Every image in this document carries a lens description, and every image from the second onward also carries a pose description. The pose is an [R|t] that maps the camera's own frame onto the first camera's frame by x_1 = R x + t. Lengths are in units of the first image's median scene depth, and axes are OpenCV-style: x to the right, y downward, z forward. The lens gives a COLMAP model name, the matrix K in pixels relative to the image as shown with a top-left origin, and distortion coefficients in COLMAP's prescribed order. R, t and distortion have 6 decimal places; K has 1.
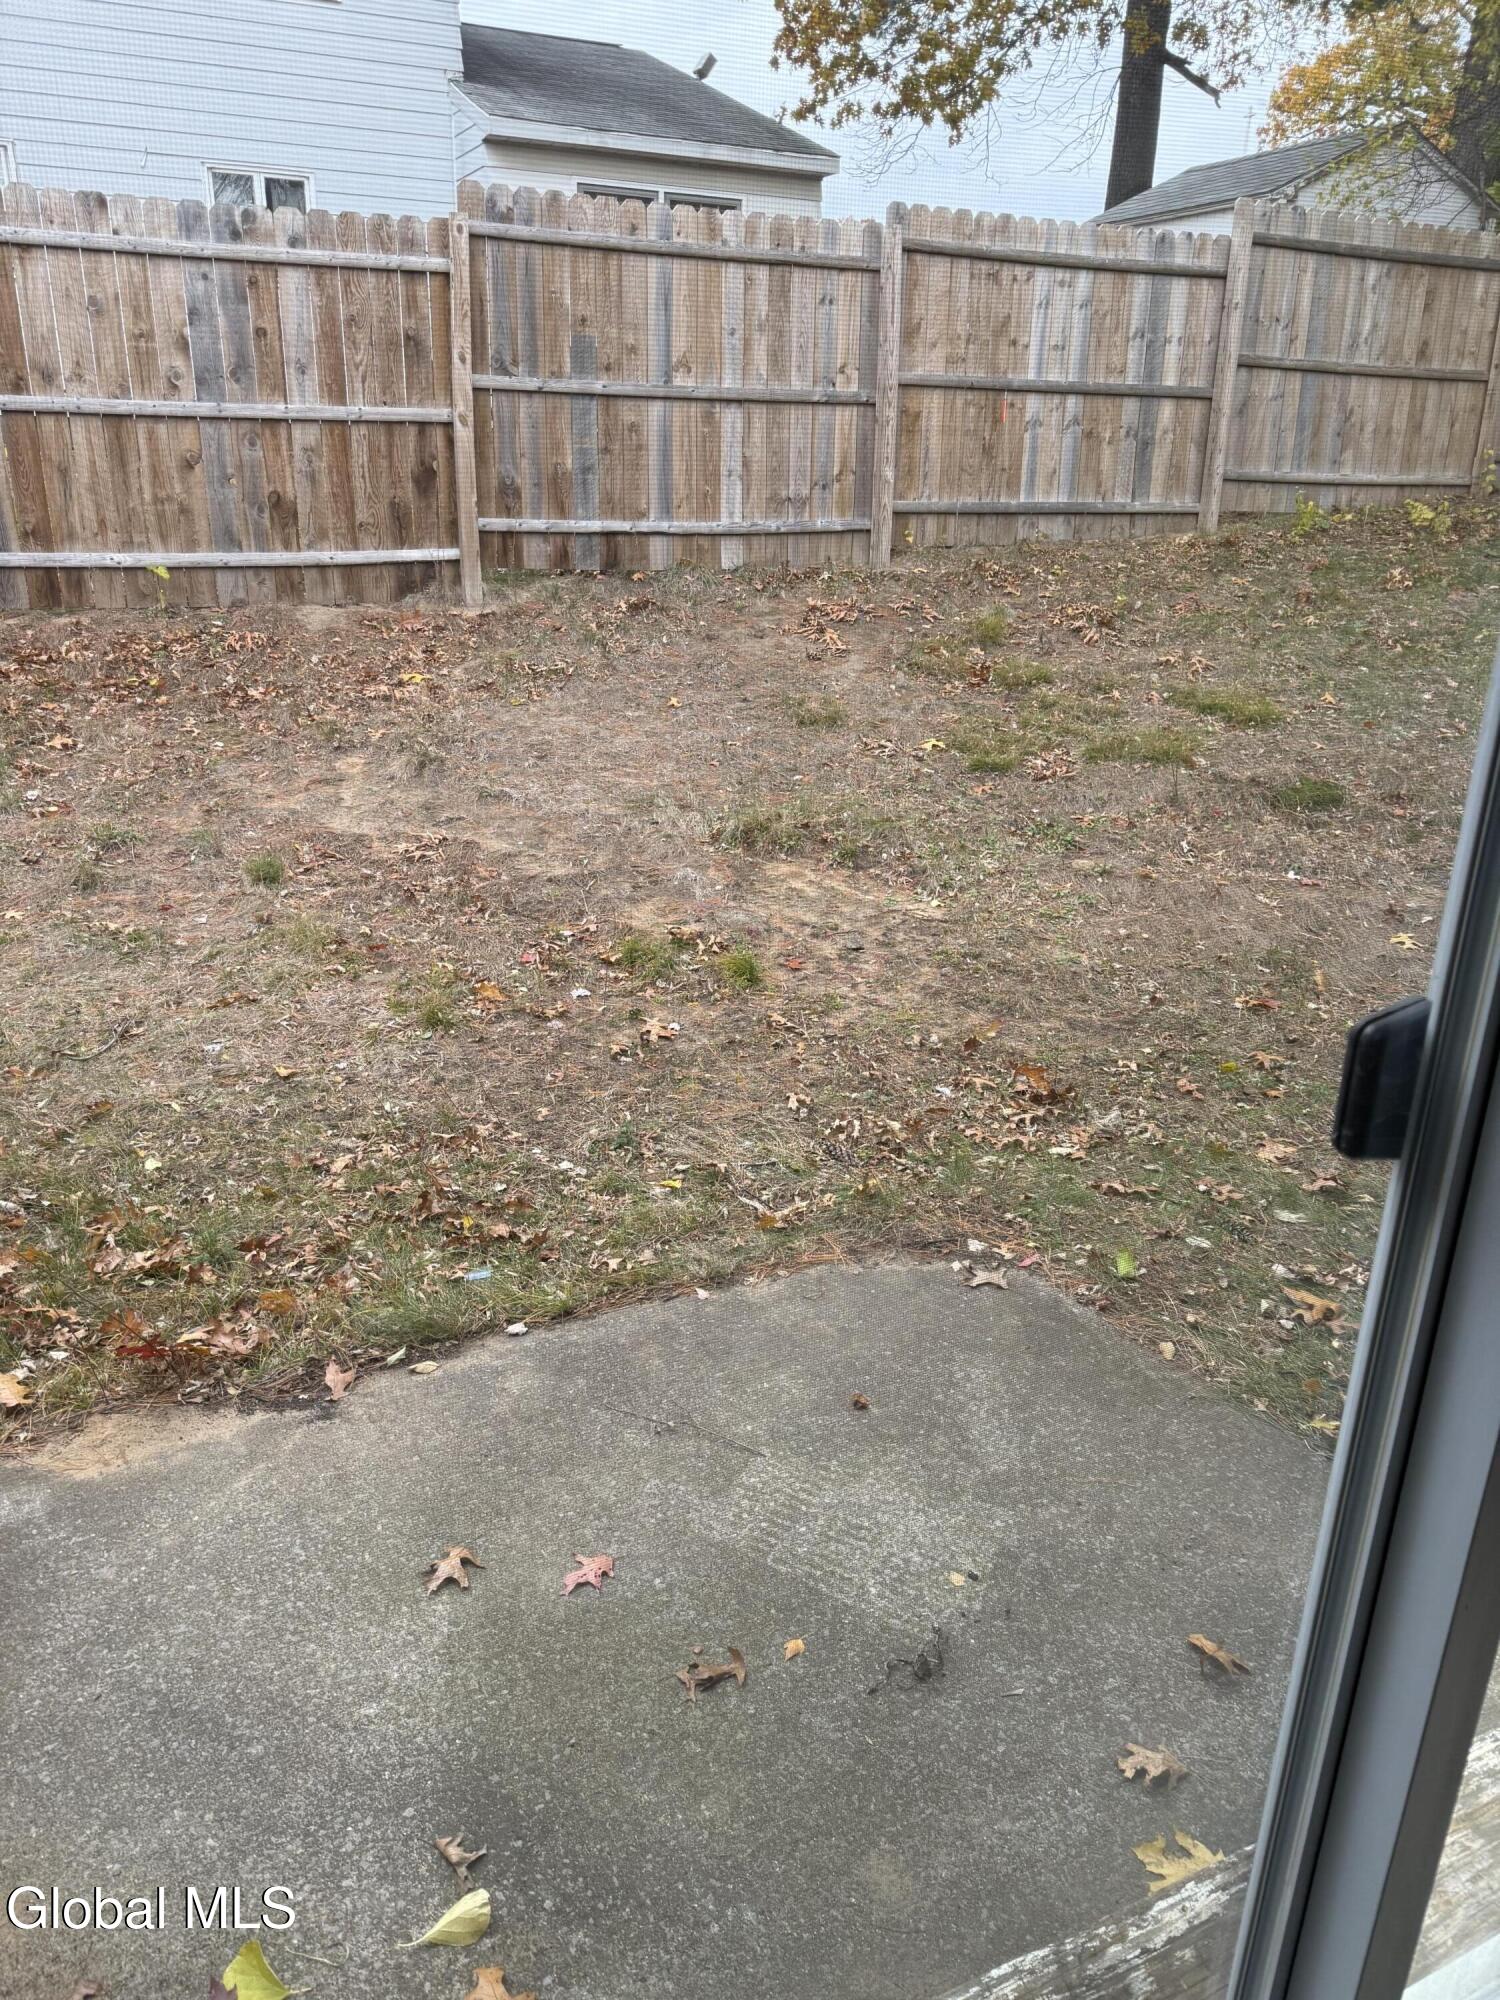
lens RADIAL K [[1415.7, 0, 723.7], [0, 1415.7, 1001.8], [0, 0, 1]] dist [0.104748, -0.154769]
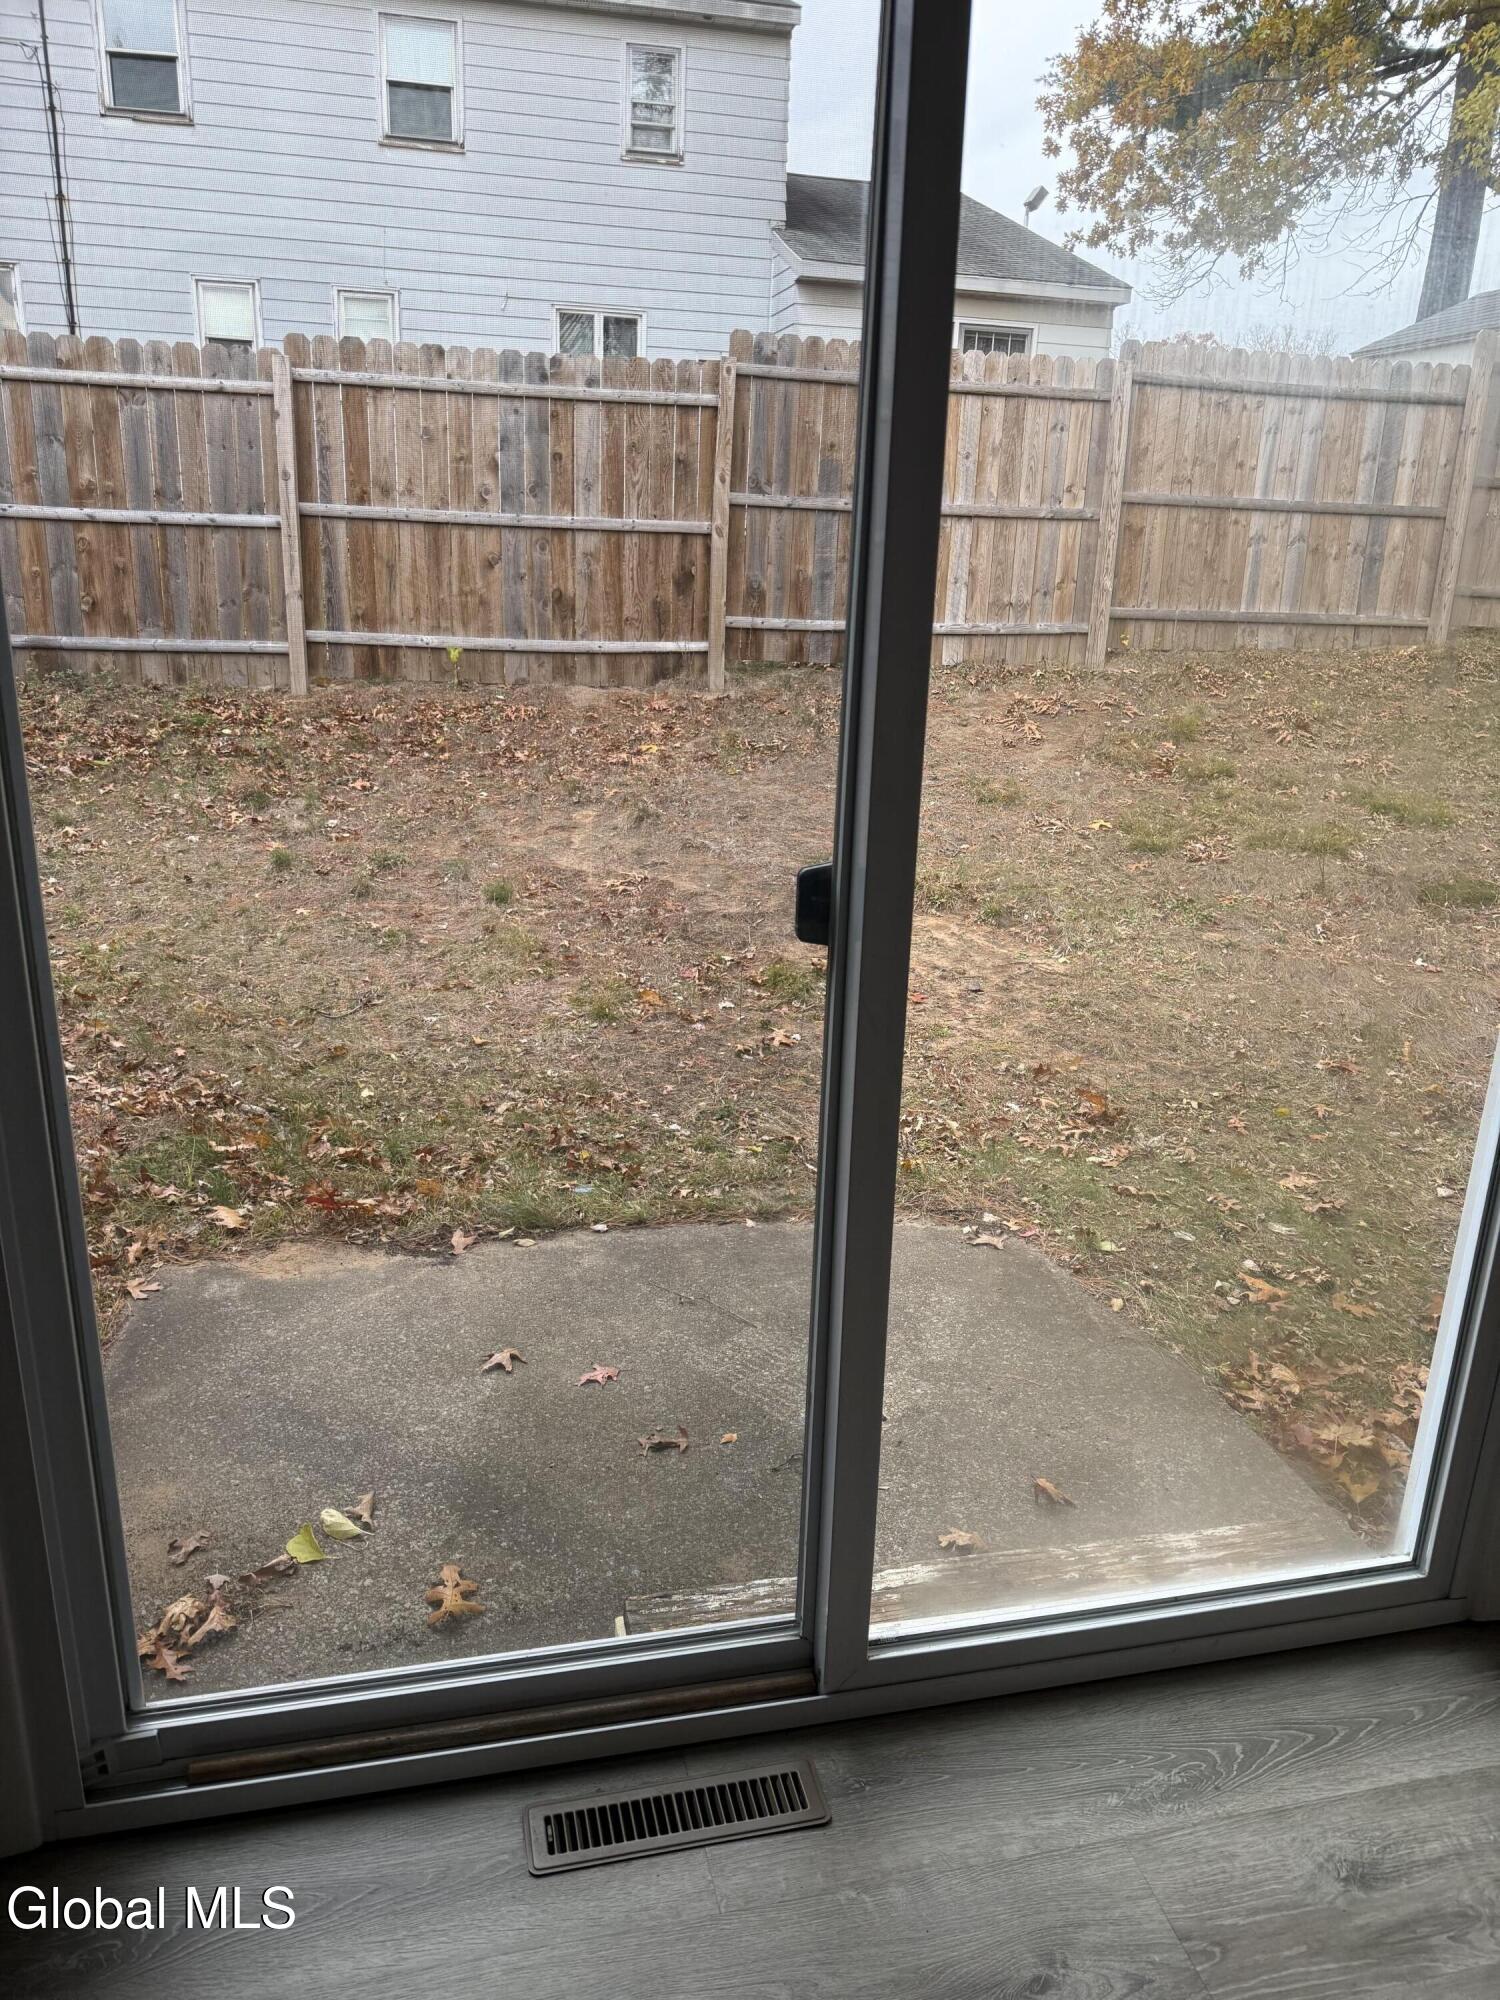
lens RADIAL K [[1392.2, 0, 741.8], [0, 1392.2, 1048.2], [0, 0, 1]] dist [0.079725, -0.122564]
pose [[0.978014, 0.082625, -0.191471, 0.109444], [-0.088414, 0.995844, -0.021875, 0.042803], [0.188868, 0.038323, 0.981255, -0.119083]]
